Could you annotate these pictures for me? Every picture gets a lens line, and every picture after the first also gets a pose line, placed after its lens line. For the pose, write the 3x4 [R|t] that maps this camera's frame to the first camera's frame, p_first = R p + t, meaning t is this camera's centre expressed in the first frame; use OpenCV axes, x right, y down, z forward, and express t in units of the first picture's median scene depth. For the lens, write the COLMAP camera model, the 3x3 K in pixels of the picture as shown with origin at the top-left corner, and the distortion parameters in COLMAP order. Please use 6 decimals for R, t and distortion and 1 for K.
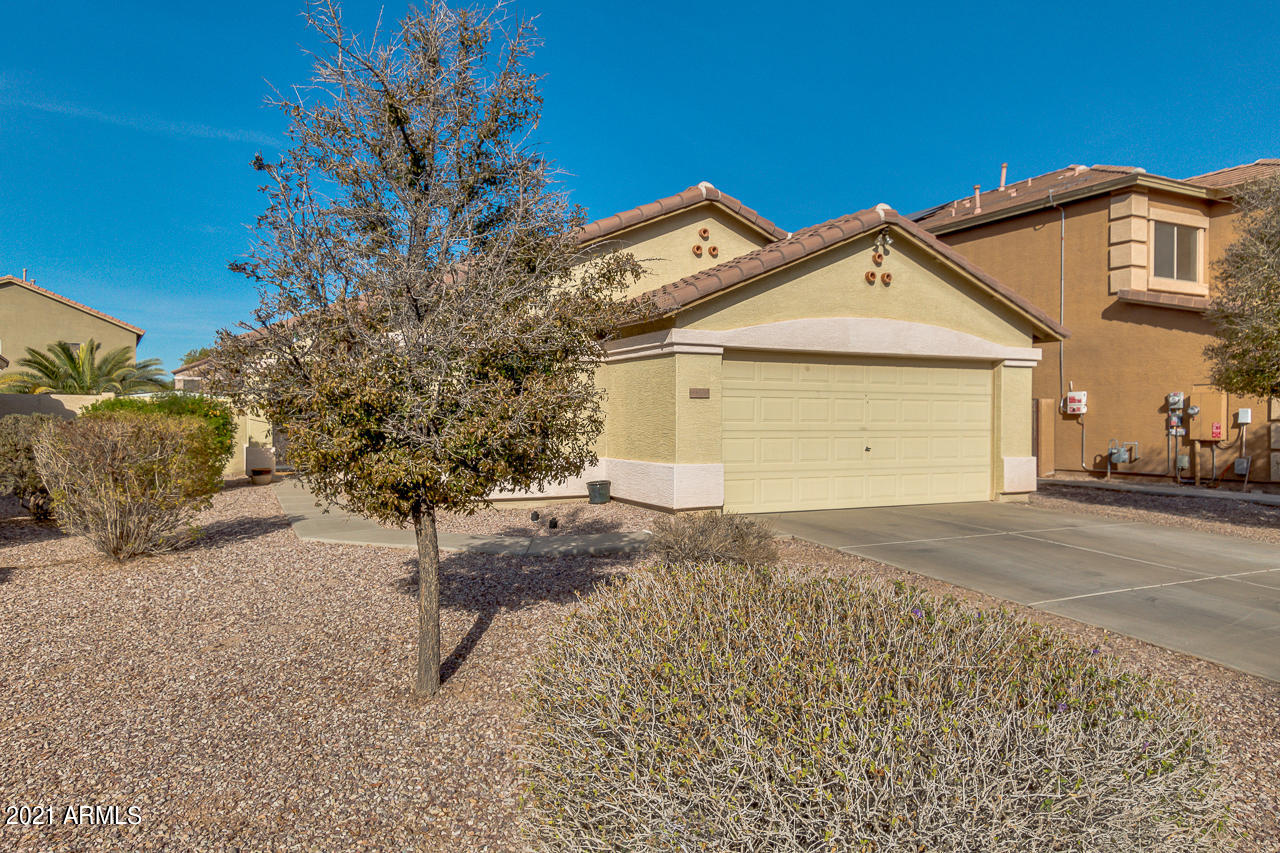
lens RADIAL K [[815.6, 0, 644.2], [0, 815.6, 431.7], [0, 0, 1]] dist [-0.000818, 0.002079]
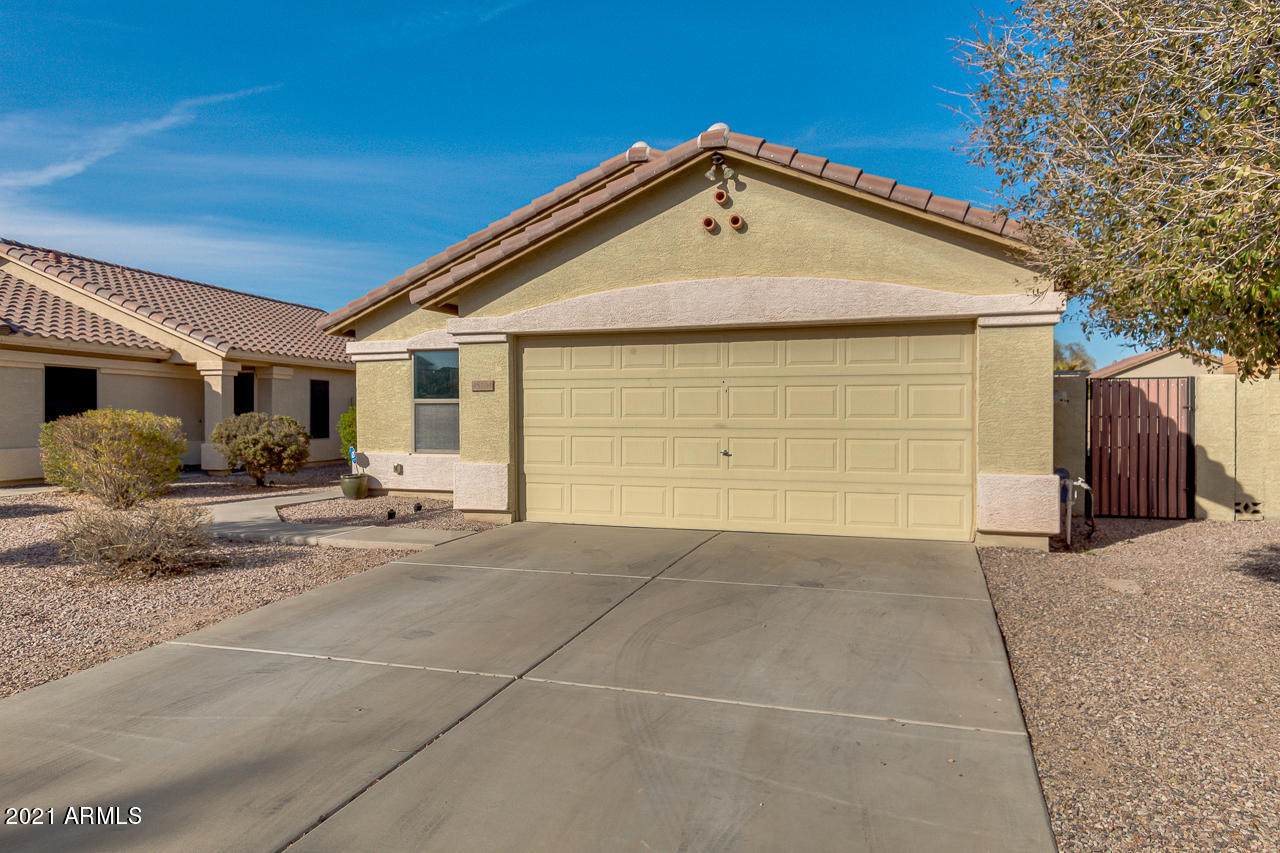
lens RADIAL K [[815.6, 0, 653.3], [0, 815.6, 423.1], [0, 0, 1]] dist [-0.000818, 0.002079]
pose [[0.724985, 0.005485, -0.688742, 0.748717], [-0.007139, 0.999974, 0.000449, -0.006177], [0.688727, 0.004592, 0.725006, 0.412805]]
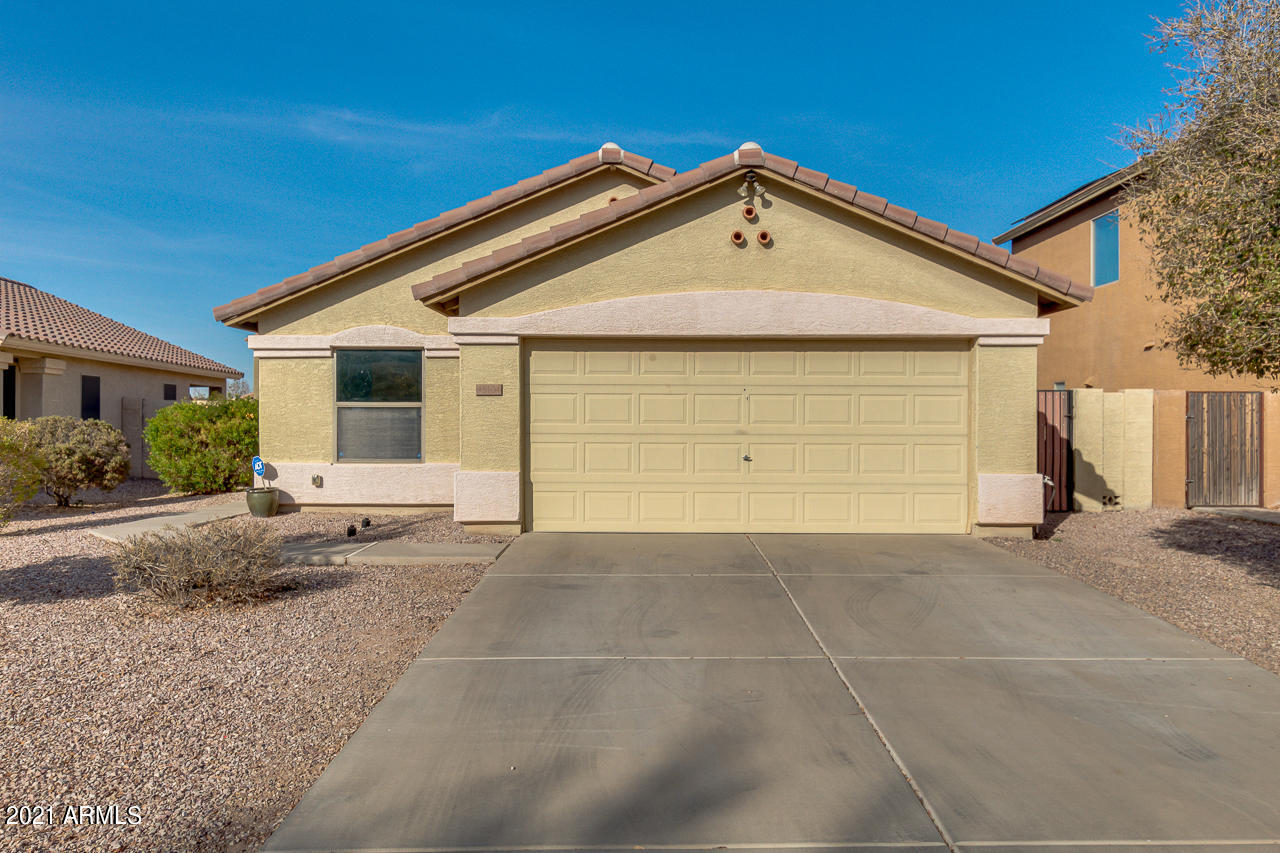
lens RADIAL K [[891.7, 0, 649.3], [0, 891.7, 427.2], [0, 0, 1]] dist [0.003427, -0.006634]
pose [[0.902367, 0.005239, -0.430936, 0.562119], [-0.007769, 0.999961, -0.004112, -0.004237], [0.430898, 0.007058, 0.902373, 0.190804]]
